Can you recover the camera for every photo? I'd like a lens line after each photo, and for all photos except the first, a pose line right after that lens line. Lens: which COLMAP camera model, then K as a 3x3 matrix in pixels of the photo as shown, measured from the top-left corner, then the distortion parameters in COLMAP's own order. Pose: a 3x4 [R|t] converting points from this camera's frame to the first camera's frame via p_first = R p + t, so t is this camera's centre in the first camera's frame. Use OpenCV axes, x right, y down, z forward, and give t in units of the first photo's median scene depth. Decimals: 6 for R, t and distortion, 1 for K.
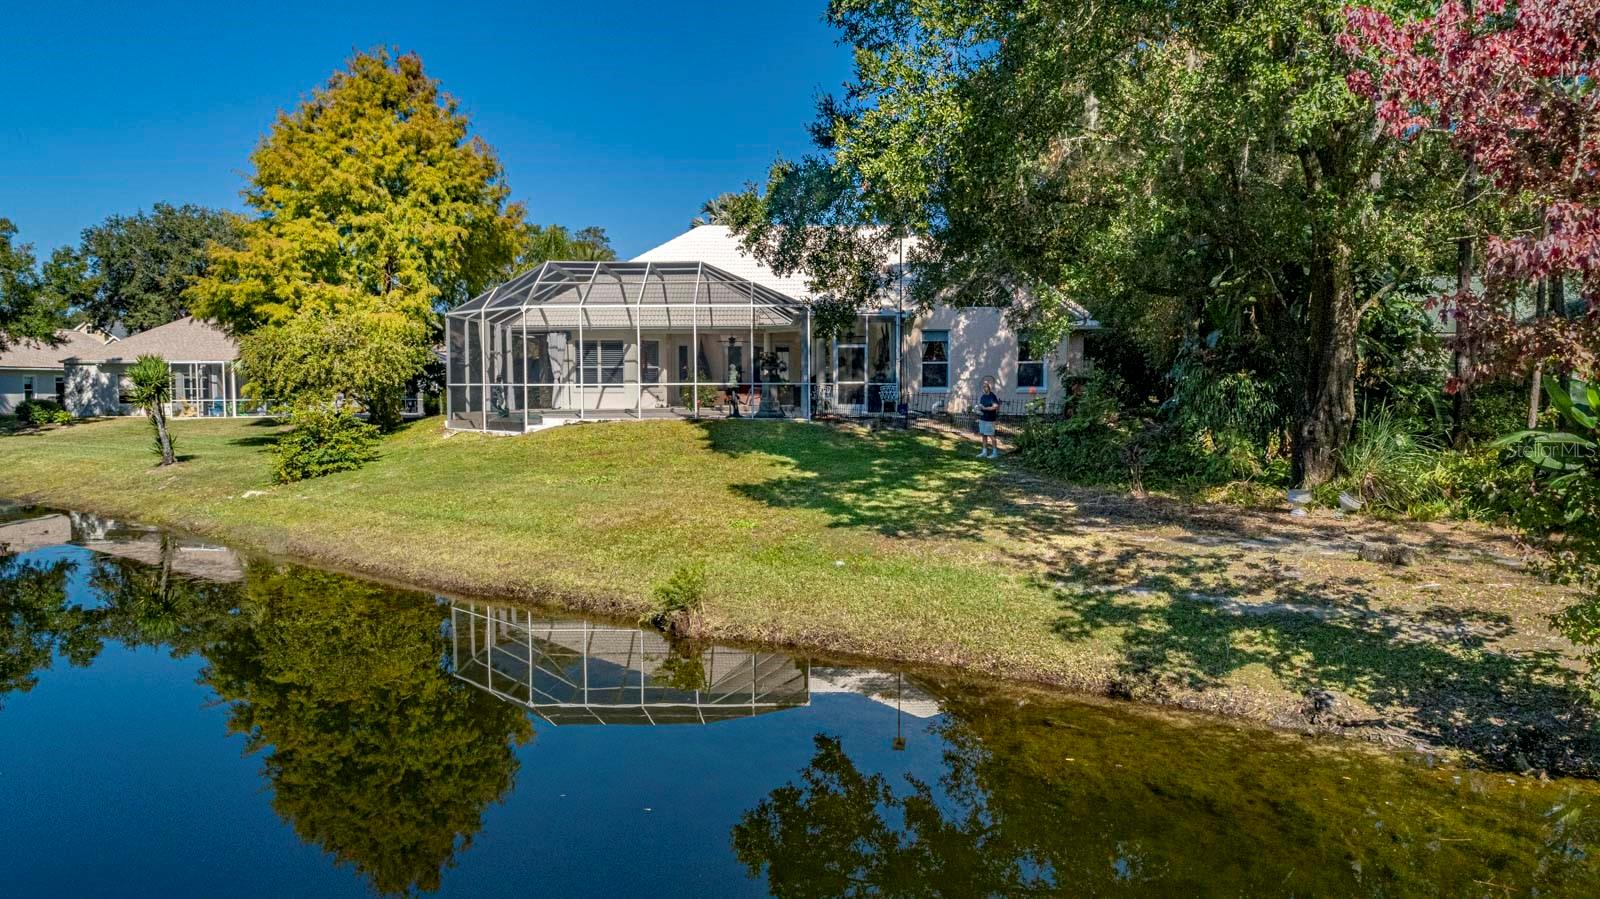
lens RADIAL K [[1075.5, 0, 800.0], [0, 1075.5, 449.5], [0, 0, 1]] dist [-0.009922, 0.001027]
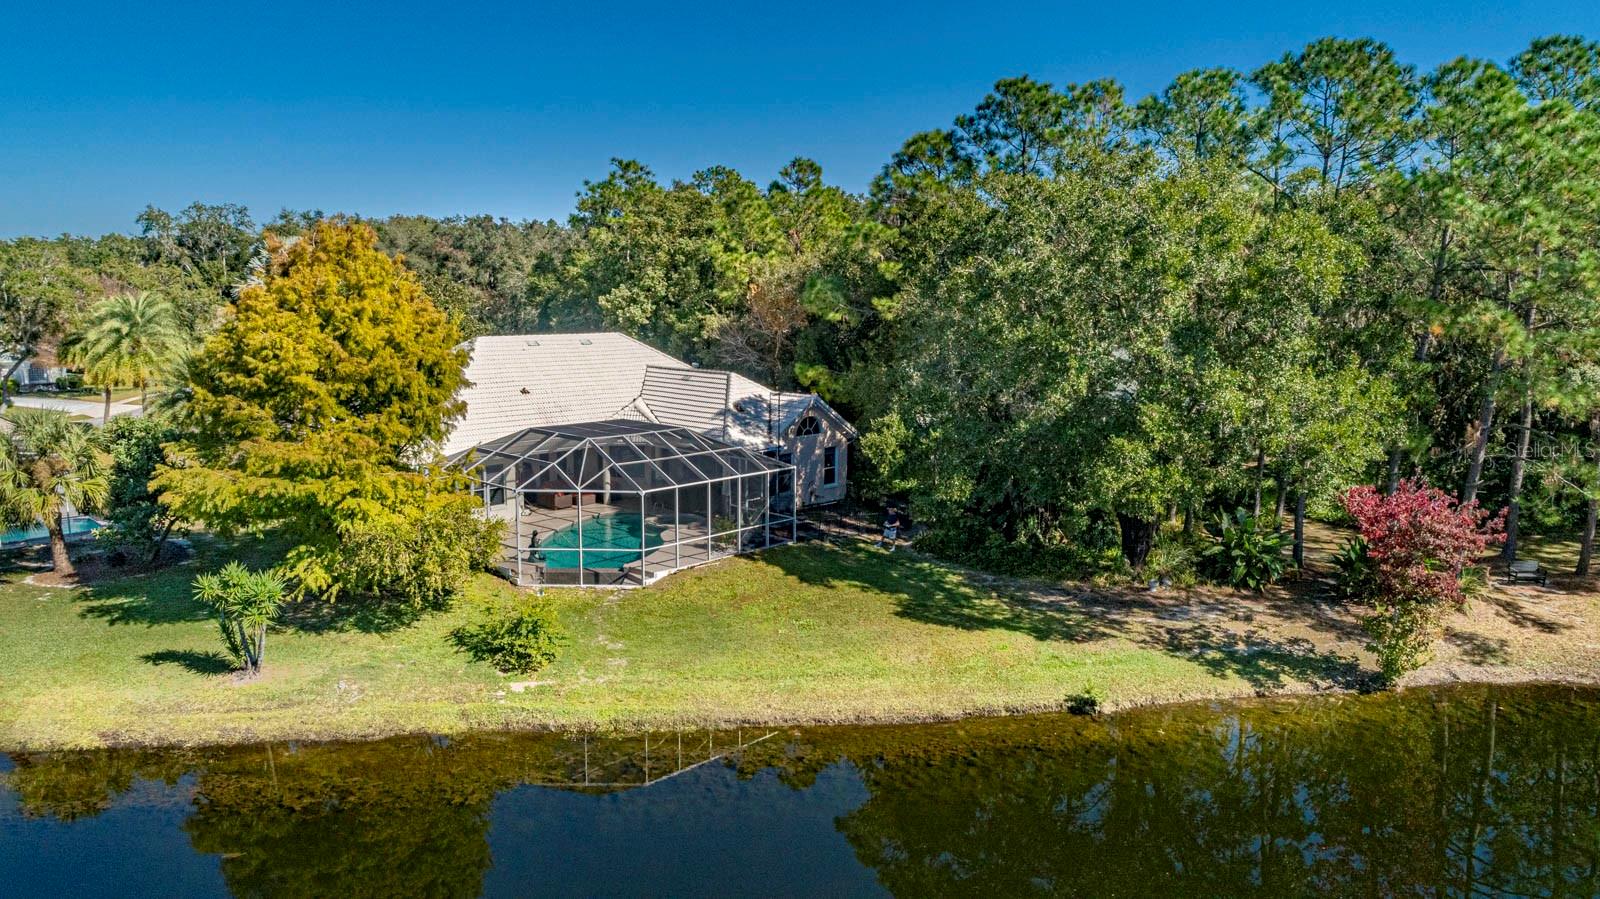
lens RADIAL K [[1075.5, 0, 800.0], [0, 1075.5, 449.5], [0, 0, 1]] dist [-0.009922, 0.001027]
pose [[0.702736, -0.100057, 0.704380, -0.890333], [0.032843, 0.993568, 0.108370, -0.274723], [-0.710692, -0.053022, 0.701502, -0.039431]]
